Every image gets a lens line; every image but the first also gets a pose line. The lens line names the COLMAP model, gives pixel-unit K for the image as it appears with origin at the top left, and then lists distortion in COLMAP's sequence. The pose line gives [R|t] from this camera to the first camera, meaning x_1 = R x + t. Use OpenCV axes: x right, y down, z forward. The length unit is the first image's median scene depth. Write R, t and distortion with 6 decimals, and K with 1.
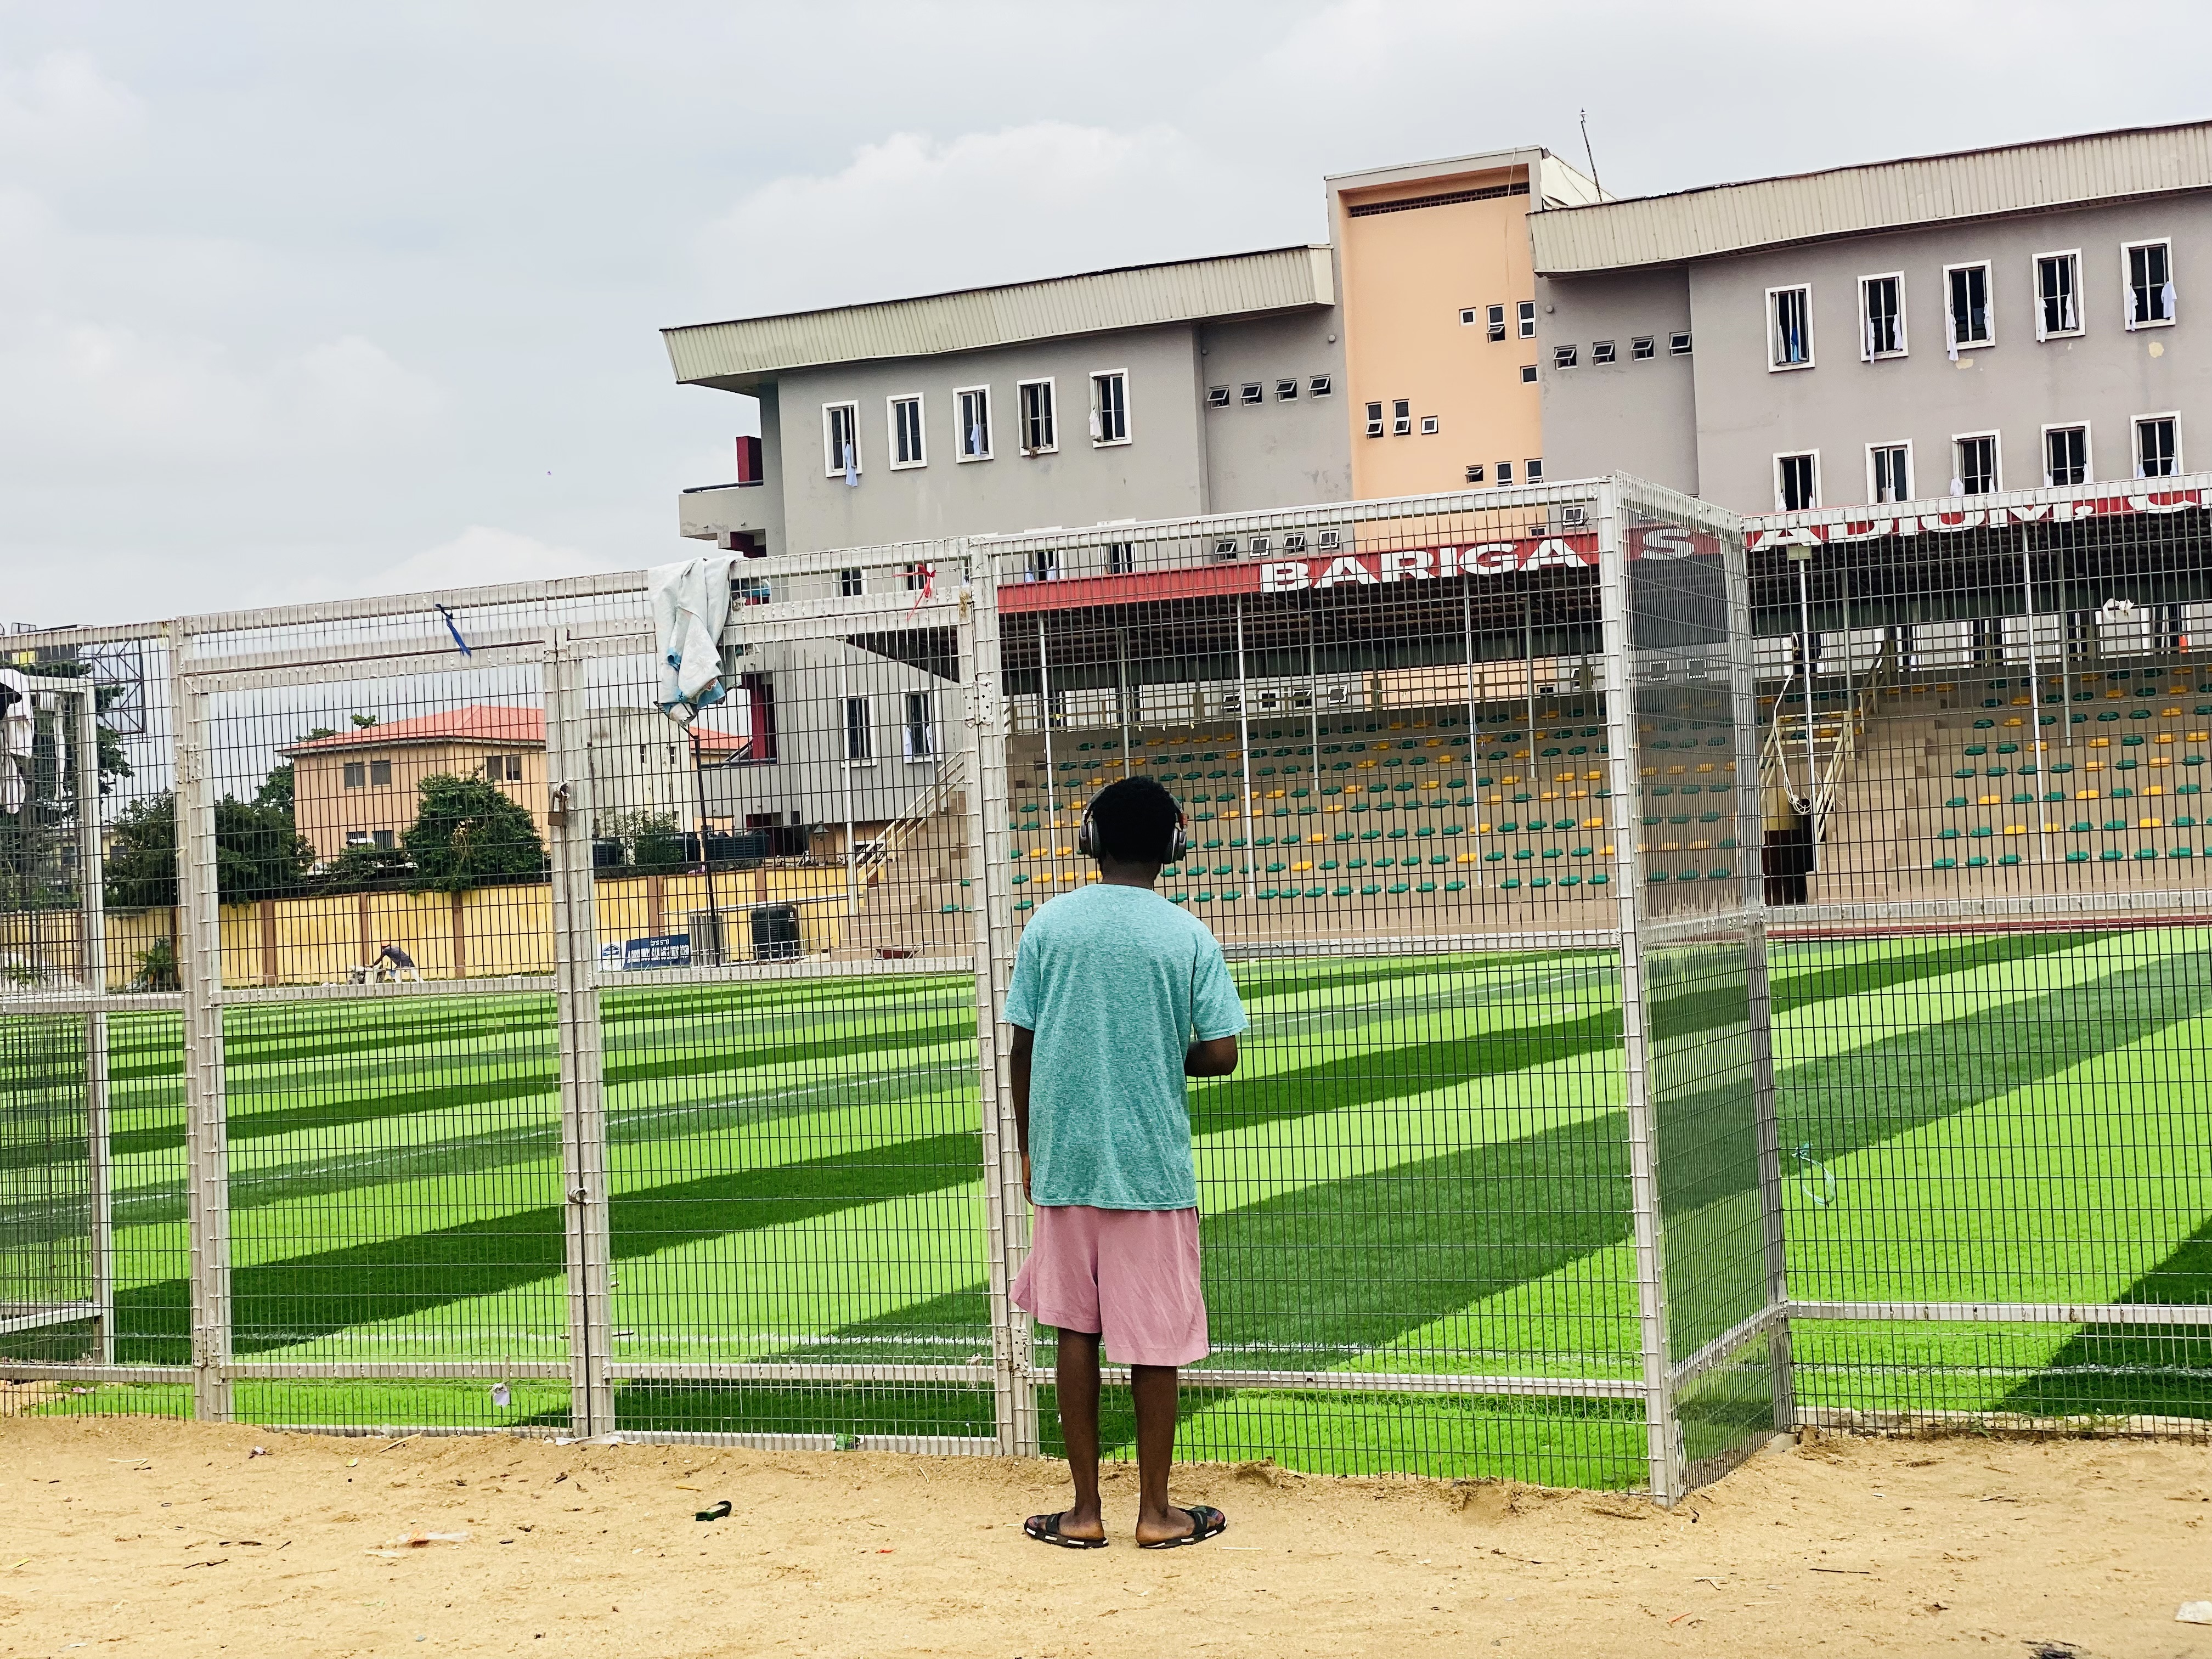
lens RADIAL K [[3486.6, 0, 1108.6], [0, 3486.6, 757.2], [0, 0, 1]] dist [0.293865, -1.160240]
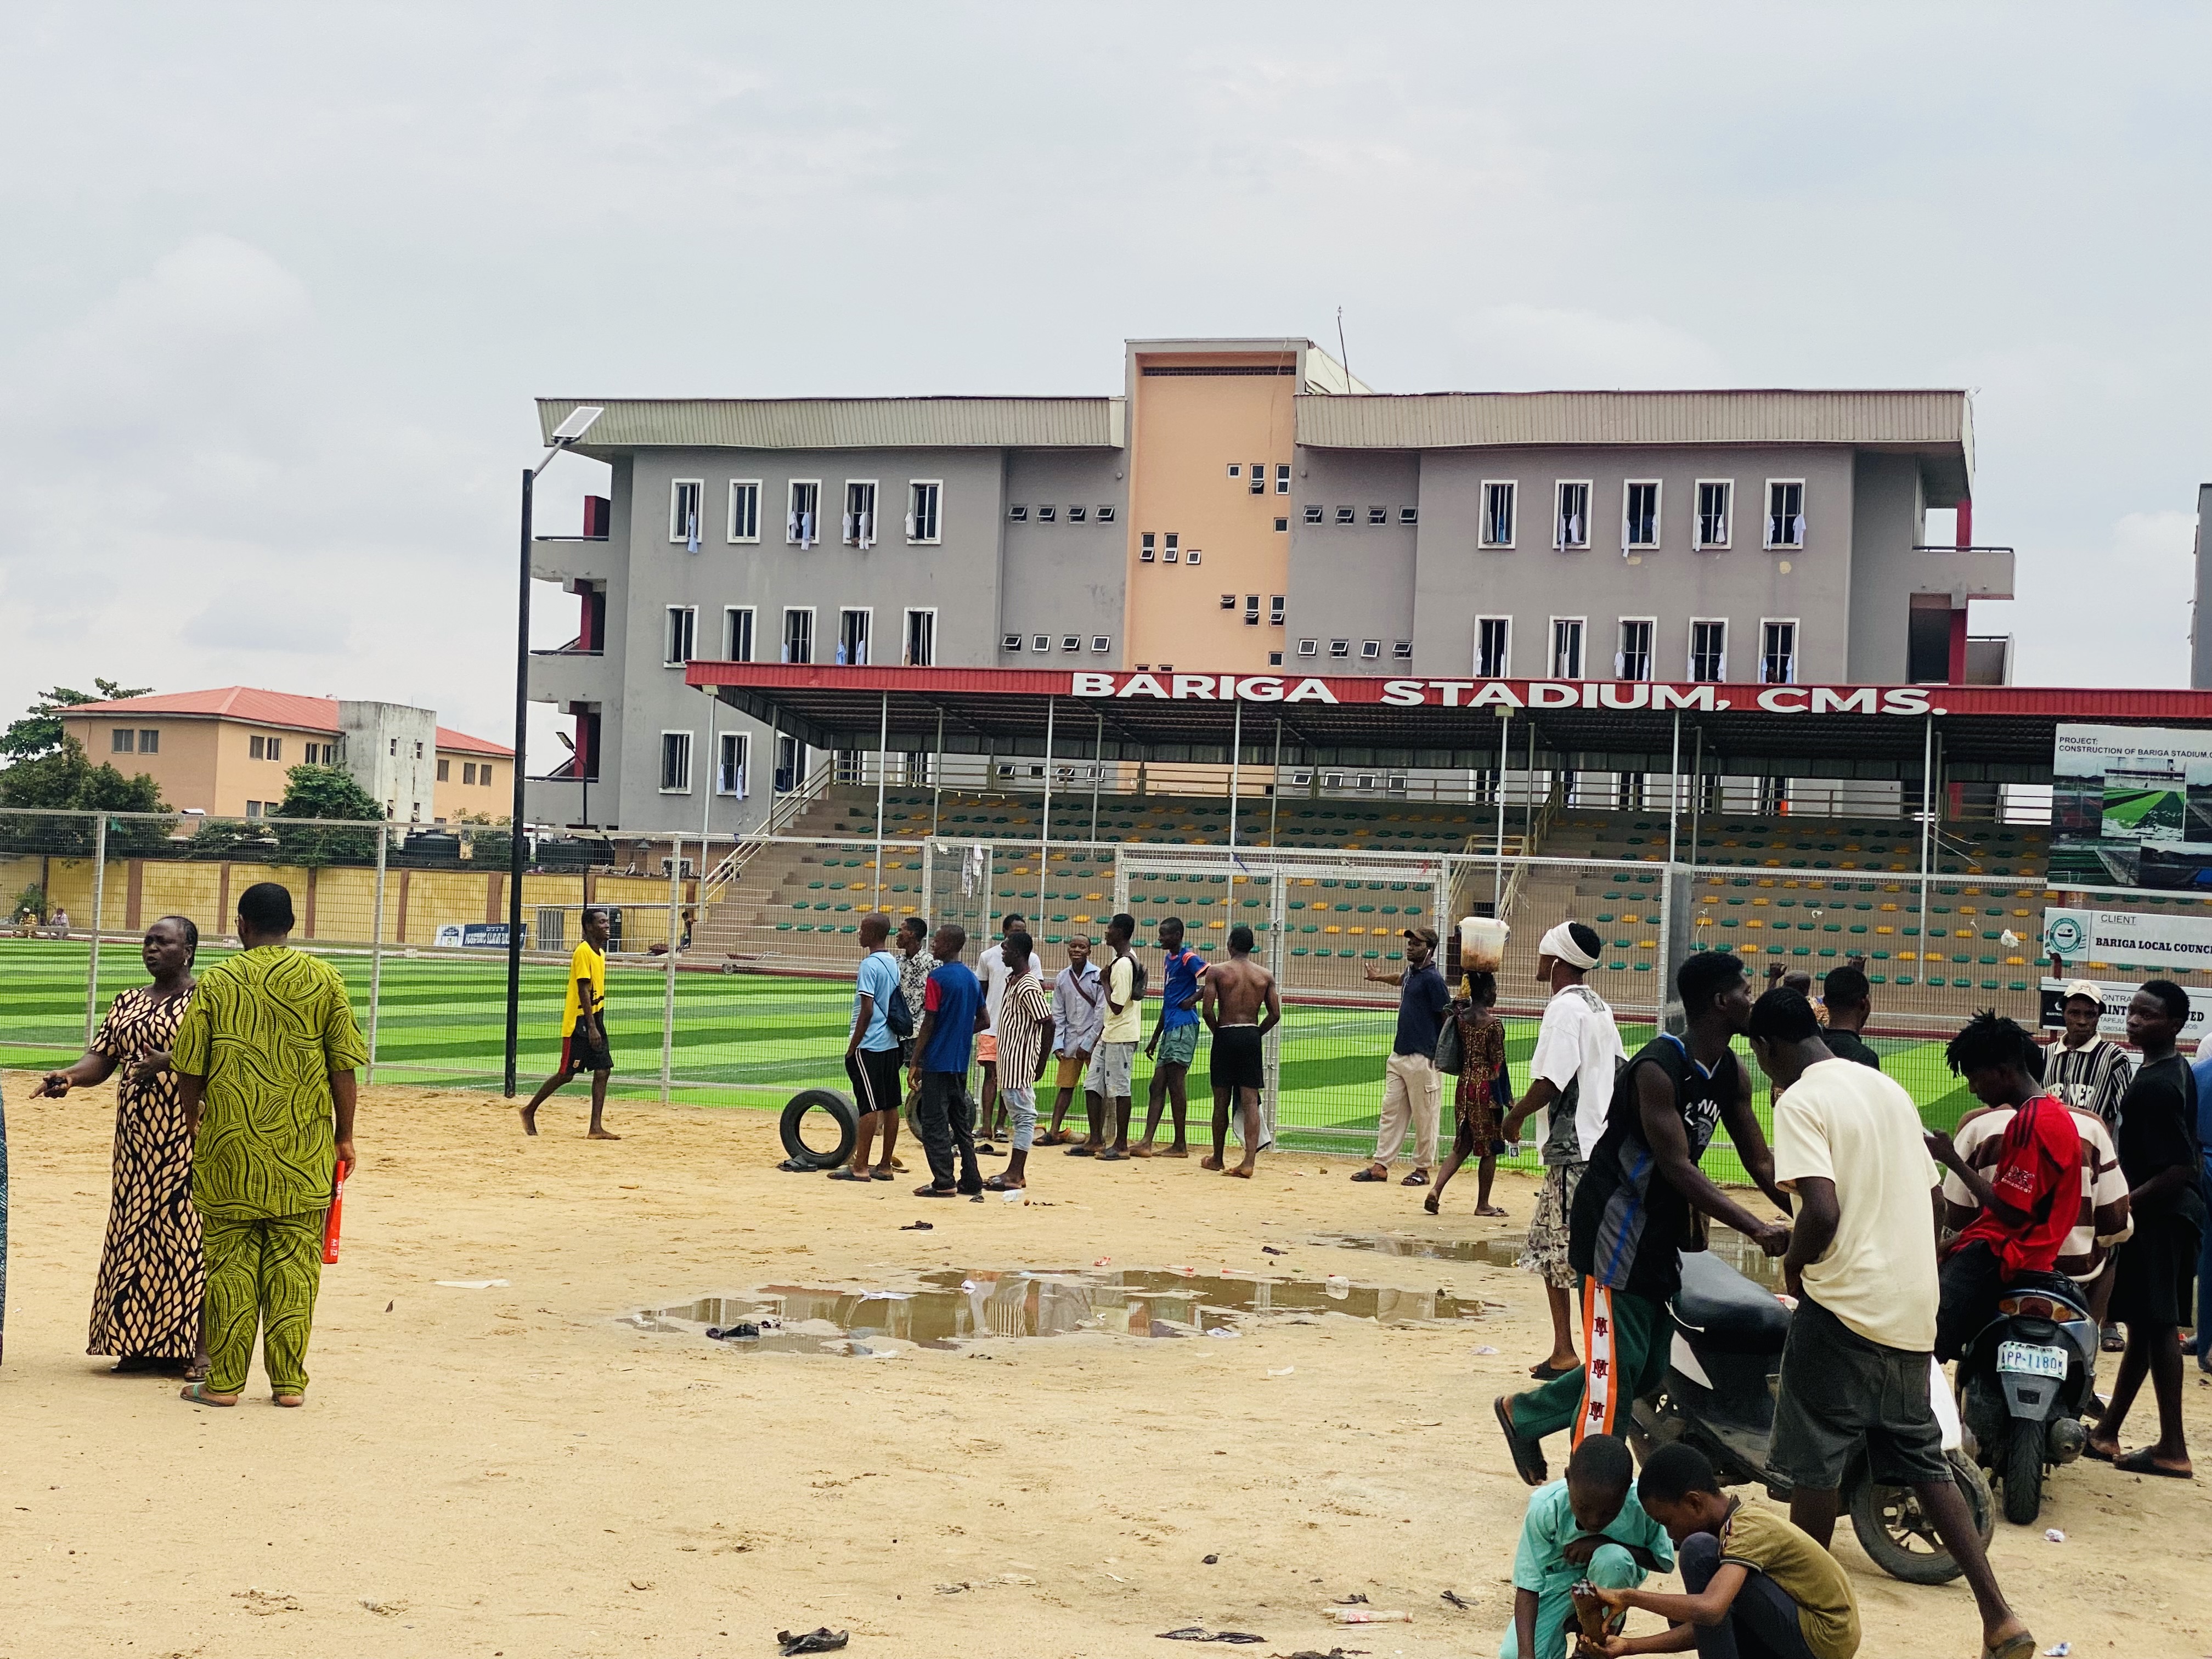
lens RADIAL K [[3261.0, 0, 1106.0], [0, 3261.0, 829.5], [0, 0, 1]] dist [0.166088, -0.426791]
pose [[0.990831, 0.094946, 0.096122, -0.037672], [-0.095799, 0.995392, 0.004280, -0.004411], [-0.095272, -0.013449, 0.995360, -0.110434]]
